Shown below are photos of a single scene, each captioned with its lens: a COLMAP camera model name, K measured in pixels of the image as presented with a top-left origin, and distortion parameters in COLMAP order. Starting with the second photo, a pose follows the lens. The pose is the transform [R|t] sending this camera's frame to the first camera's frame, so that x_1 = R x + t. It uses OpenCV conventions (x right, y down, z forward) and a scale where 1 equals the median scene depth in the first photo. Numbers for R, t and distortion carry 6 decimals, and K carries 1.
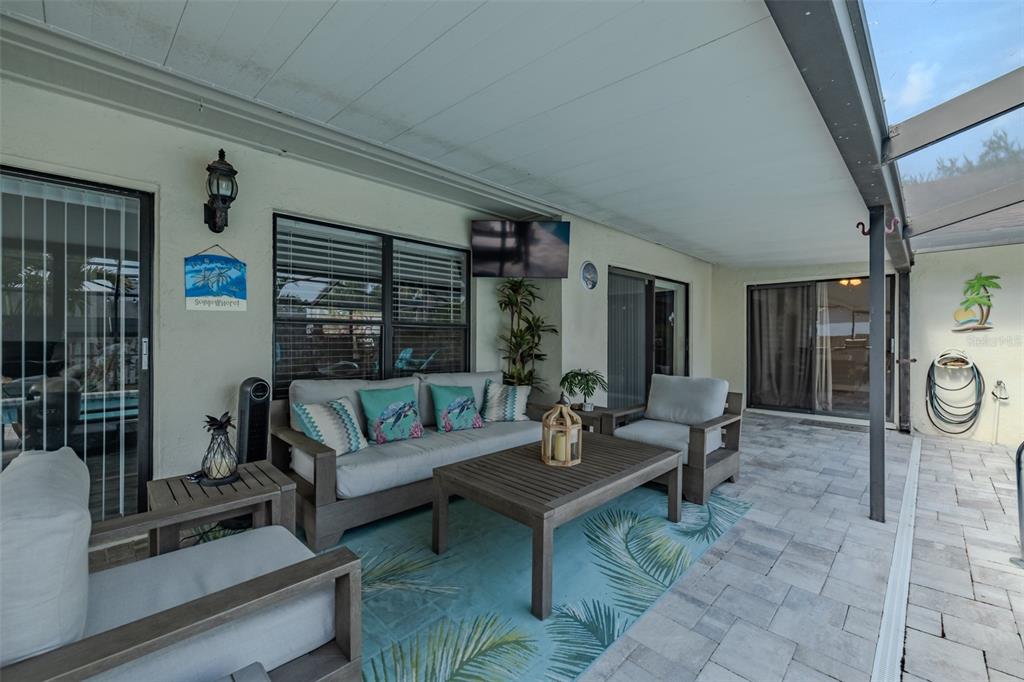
lens RADIAL K [[427.7, 0, 512.5], [0, 427.7, 336.8], [0, 0, 1]] dist [0.000313, 0.000105]
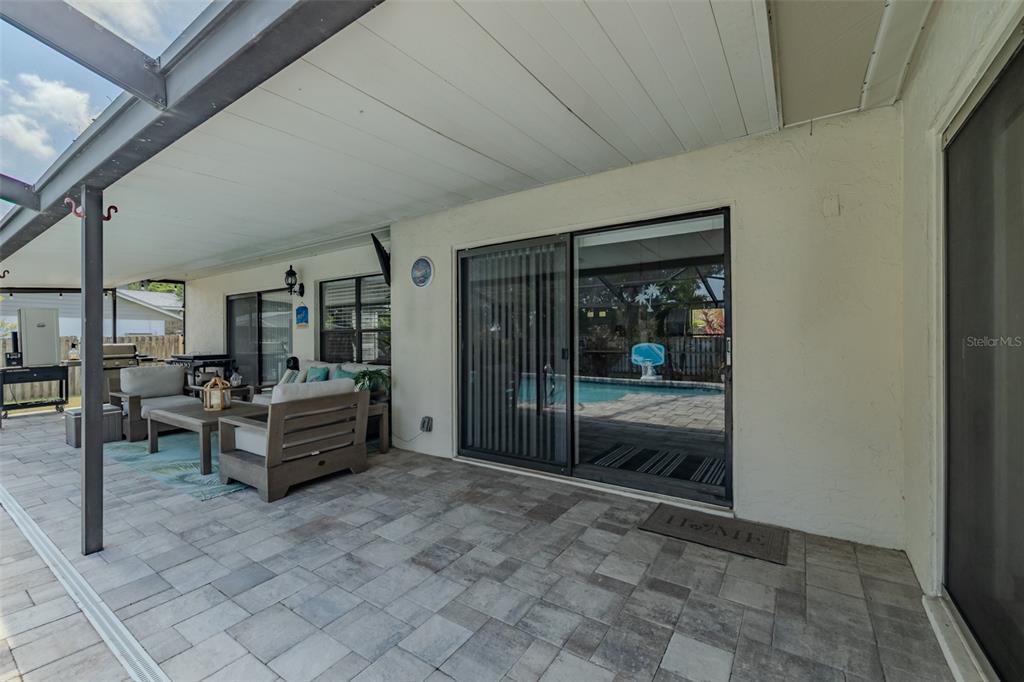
lens RADIAL K [[427.7, 0, 512.5], [0, 427.7, 336.8], [0, 0, 1]] dist [0.000313, 0.000105]
pose [[0.178295, -0.010779, -0.983918, 1.282677], [0.003615, 0.999940, -0.010300, 0.008296], [0.983970, -0.001720, 0.178324, 1.161280]]
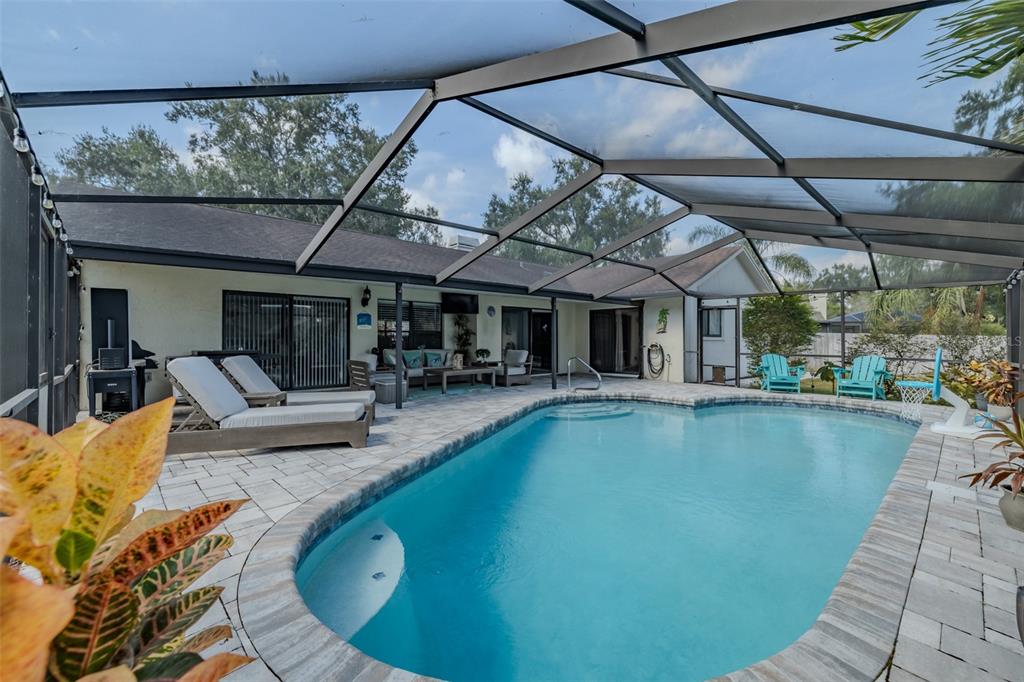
lens RADIAL K [[427.7, 0, 512.5], [0, 427.7, 336.8], [0, 0, 1]] dist [0.000313, 0.000105]
pose [[0.999015, -0.003881, -0.044199, 0.470632], [0.003737, 0.999987, -0.003348, 0.014922], [0.044211, 0.003180, 0.999017, -1.680694]]
